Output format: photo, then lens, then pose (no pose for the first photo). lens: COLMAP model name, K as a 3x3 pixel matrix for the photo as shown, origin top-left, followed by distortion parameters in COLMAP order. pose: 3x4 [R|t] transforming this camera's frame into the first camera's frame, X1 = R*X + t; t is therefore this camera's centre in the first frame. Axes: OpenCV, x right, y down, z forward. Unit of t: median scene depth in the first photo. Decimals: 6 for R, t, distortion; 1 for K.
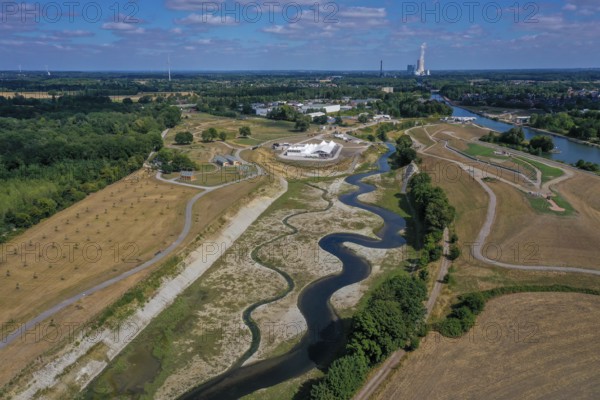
lens RADIAL K [[449.2, 0, 300.0], [0, 449.2, 200.0], [0, 0, 1]] dist [0.007392, 0.005925]
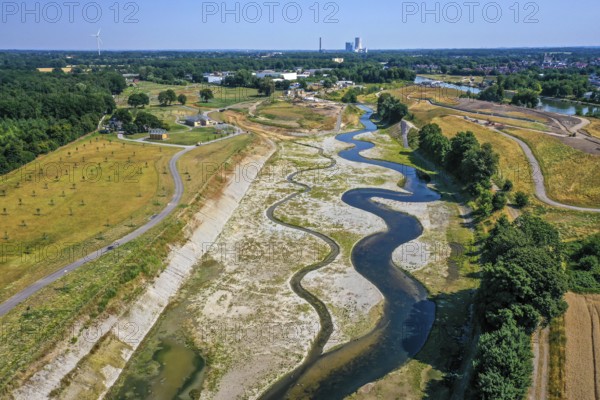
lens RADIAL K [[449.2, 0, 300.0], [0, 449.2, 200.0], [0, 0, 1]] dist [0.007392, 0.005925]
pose [[0.991252, -0.038211, 0.126327, -0.128769], [0.032542, 0.998382, 0.046641, 0.049838], [-0.127904, -0.042122, 0.990892, 0.165499]]
